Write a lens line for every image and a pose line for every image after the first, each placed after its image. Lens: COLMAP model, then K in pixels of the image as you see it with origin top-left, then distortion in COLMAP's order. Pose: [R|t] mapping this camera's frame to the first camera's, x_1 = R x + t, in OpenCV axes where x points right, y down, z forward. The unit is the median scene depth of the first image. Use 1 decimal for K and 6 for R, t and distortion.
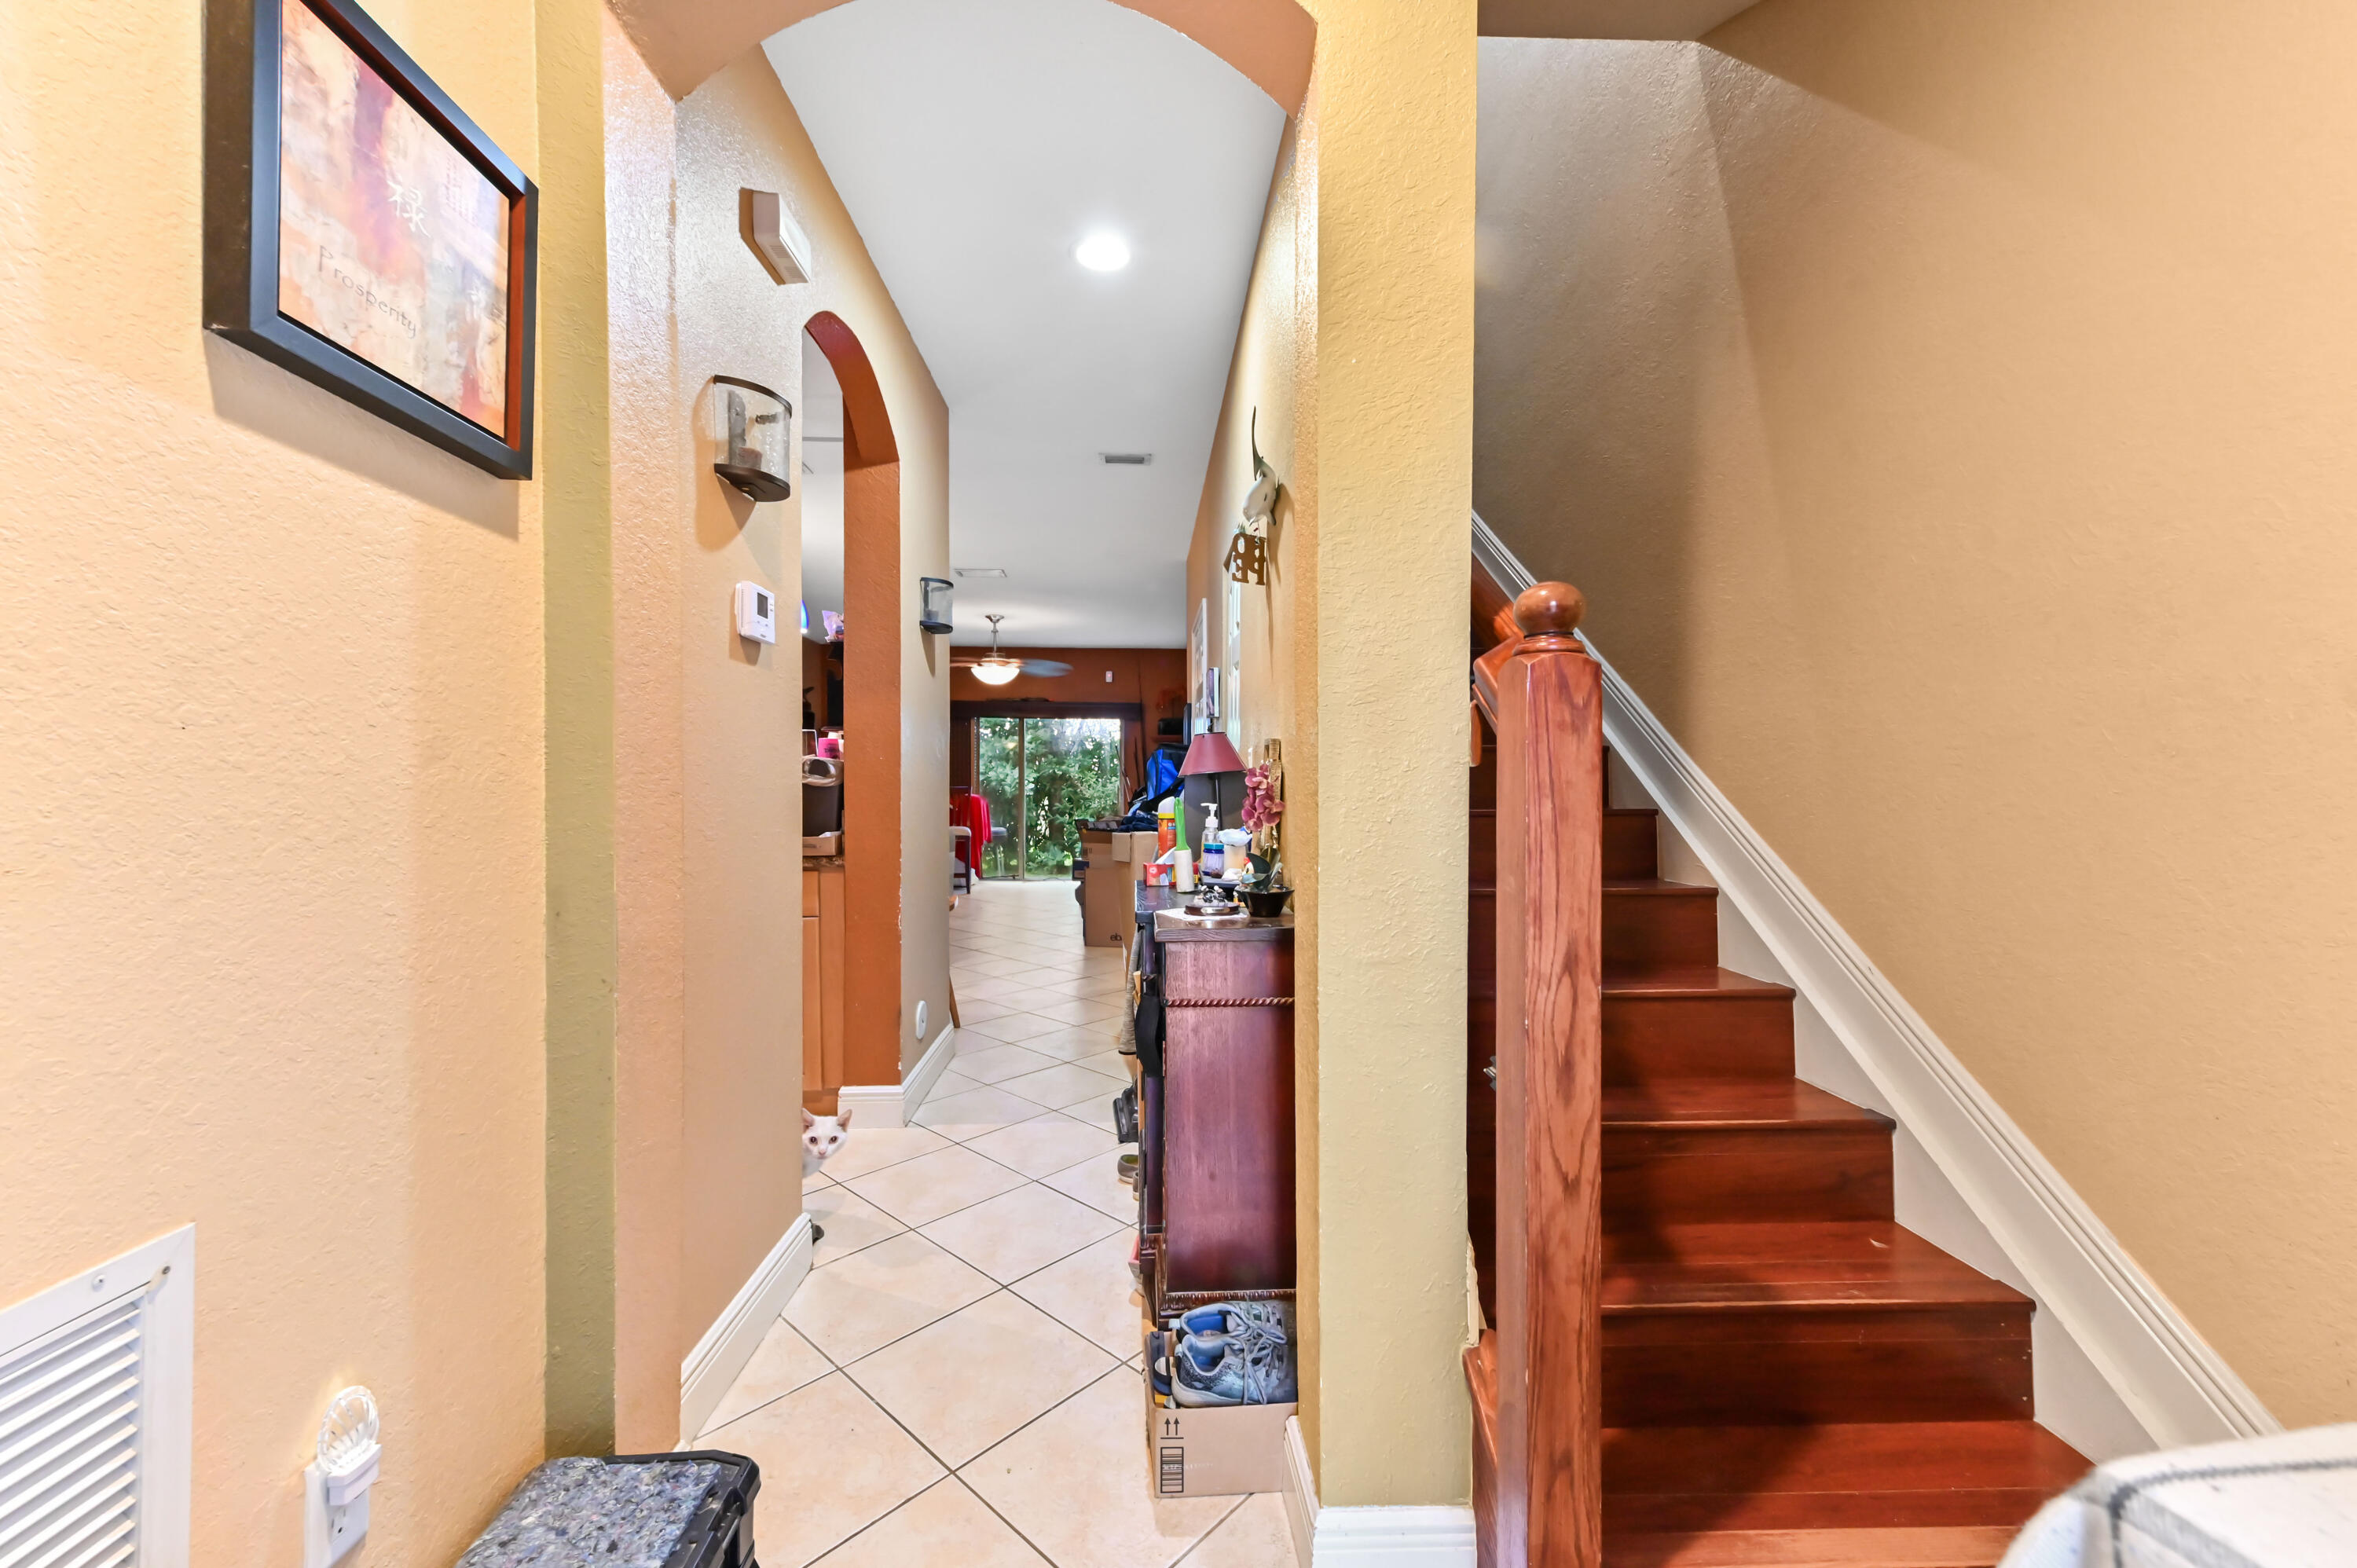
lens RADIAL K [[931.3, 0, 1173.8], [0, 931.3, 751.0], [0, 0, 1]] dist [0.008390, 0.000207]
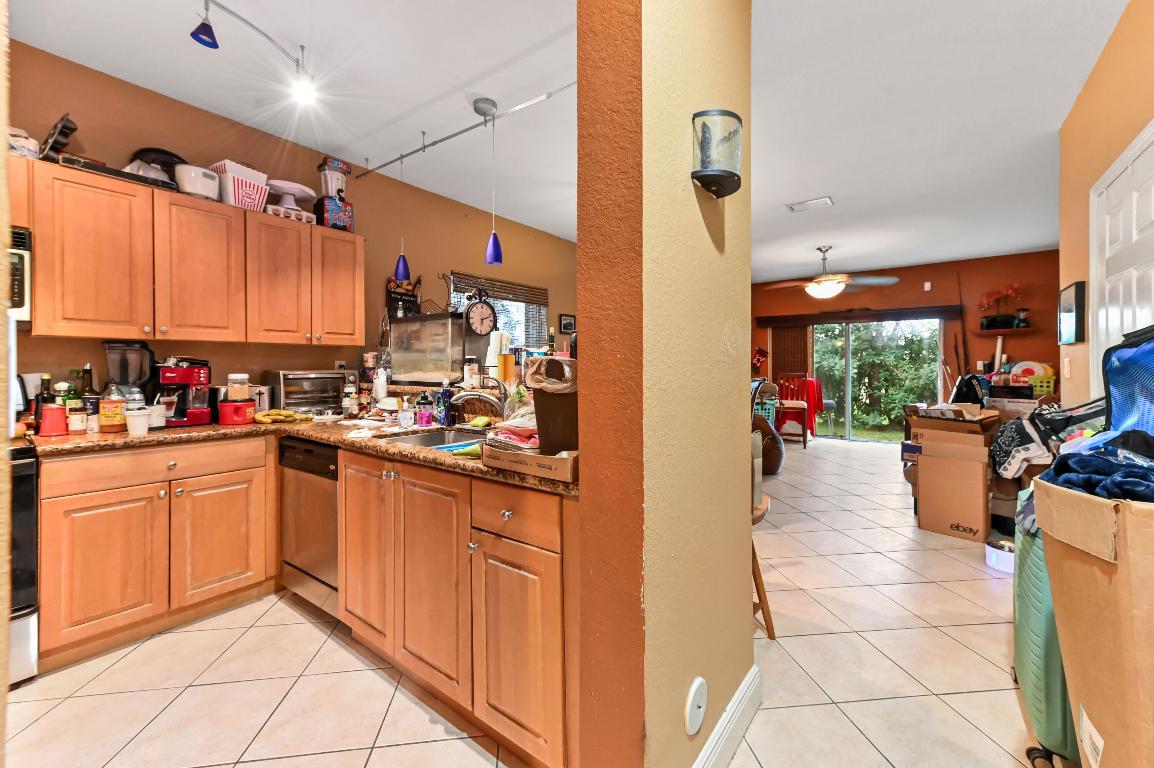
lens RADIAL K [[456.0, 0, 574.7], [0, 456.0, 367.8], [0, 0, 1]] dist [0.008390, 0.000207]
pose [[0.765318, 0.001285, -0.643651, -0.031370], [0.023406, 0.999281, 0.029826, 0.001491], [0.643226, -0.037892, 0.764738, 0.190197]]
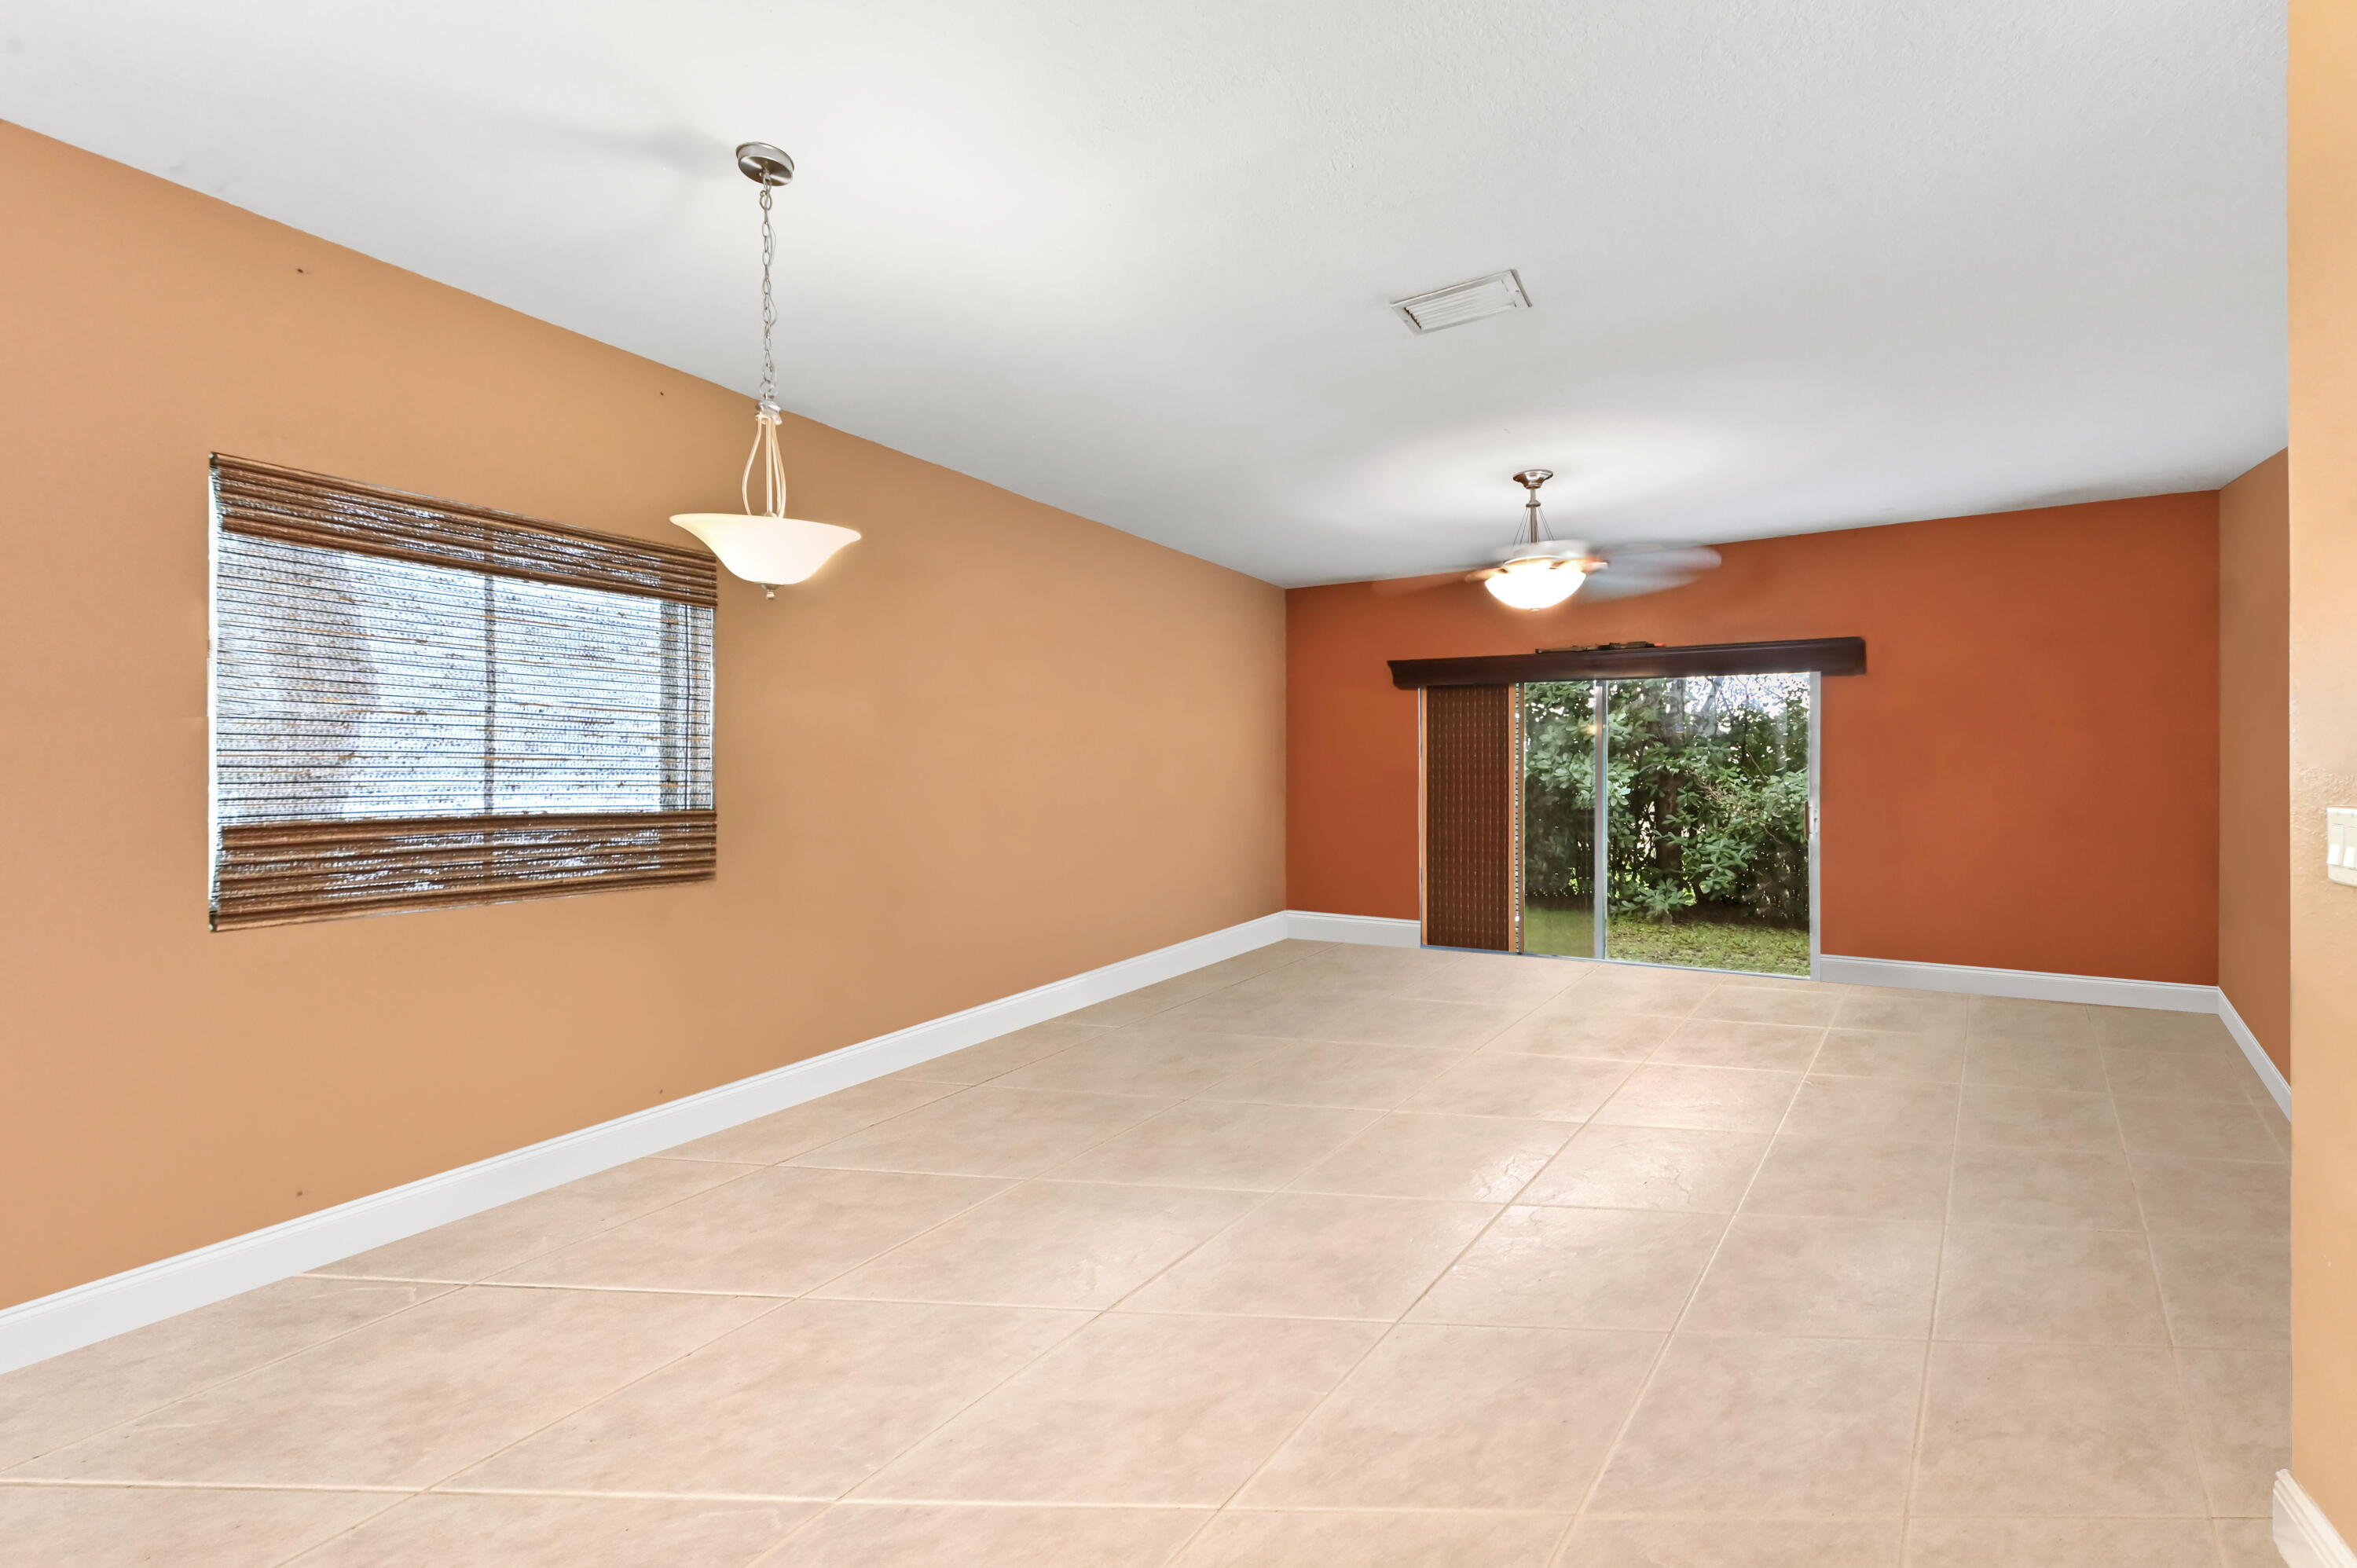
lens RADIAL K [[910.7, 0, 1168.3], [0, 910.7, 775.6], [0, 0, 1]] dist [0.000477, 0.000031]
pose [[0.809650, 0.008948, -0.586845, -0.042800], [0.013914, 0.999310, 0.034434, 0.001140], [0.586748, -0.036045, 0.808967, 0.336188]]
